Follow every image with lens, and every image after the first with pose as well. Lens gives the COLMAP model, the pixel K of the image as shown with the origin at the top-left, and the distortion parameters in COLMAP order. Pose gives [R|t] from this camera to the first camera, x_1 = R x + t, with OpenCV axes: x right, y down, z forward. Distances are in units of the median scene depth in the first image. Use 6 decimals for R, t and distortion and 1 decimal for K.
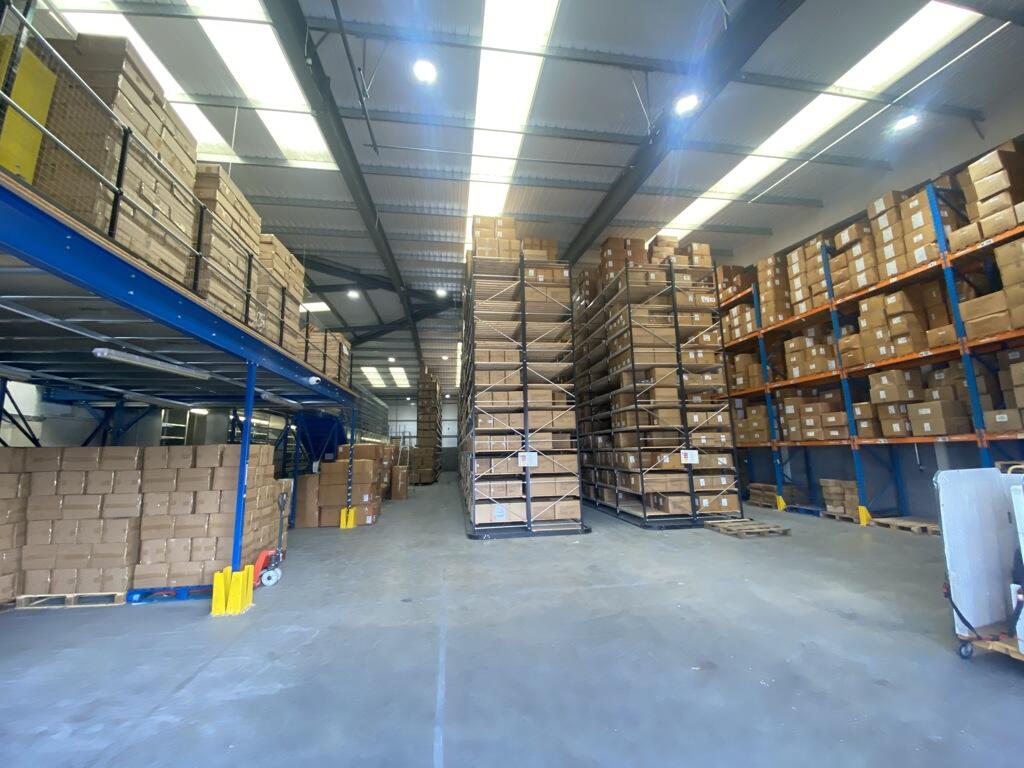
lens RADIAL K [[425.2, 0, 508.3], [0, 425.2, 380.8], [0, 0, 1]] dist [0.020998, -0.020326]
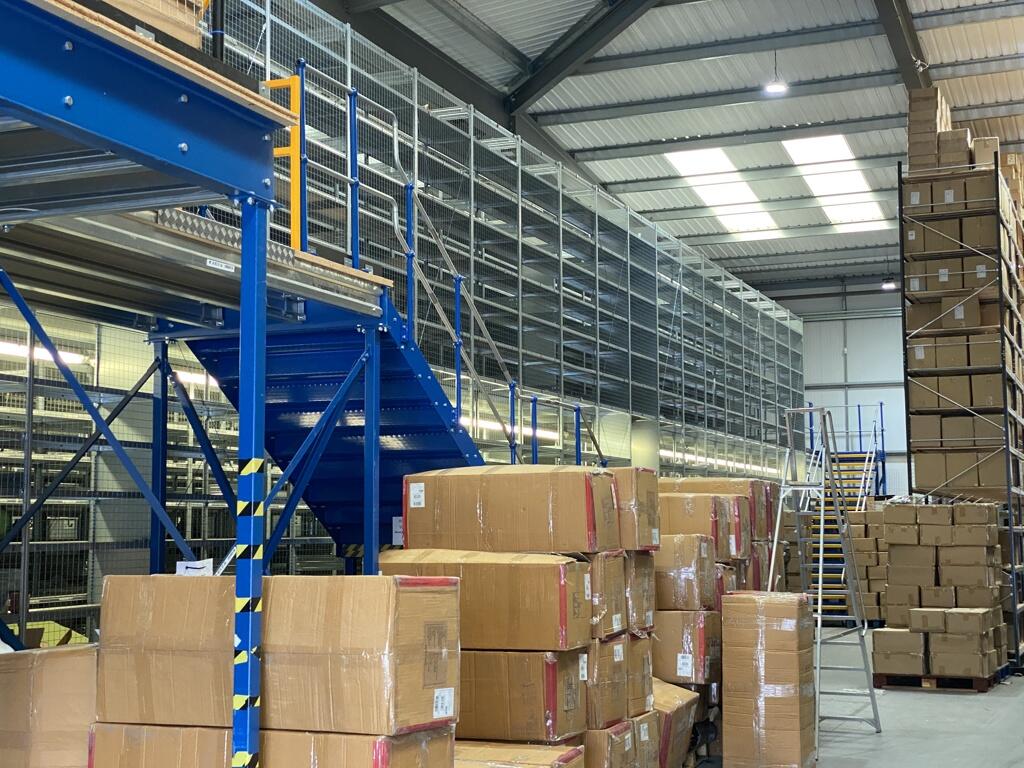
lens RADIAL K [[1468.7, 0, 512.0], [0, 1468.7, 384.0], [0, 0, 1]] dist [0.017821, 0.029115]
pose [[0.864323, -0.030059, -0.502037, -0.022734], [0.065550, 0.996430, 0.053193, 0.049363], [0.498646, -0.078884, 0.863209, 0.285766]]
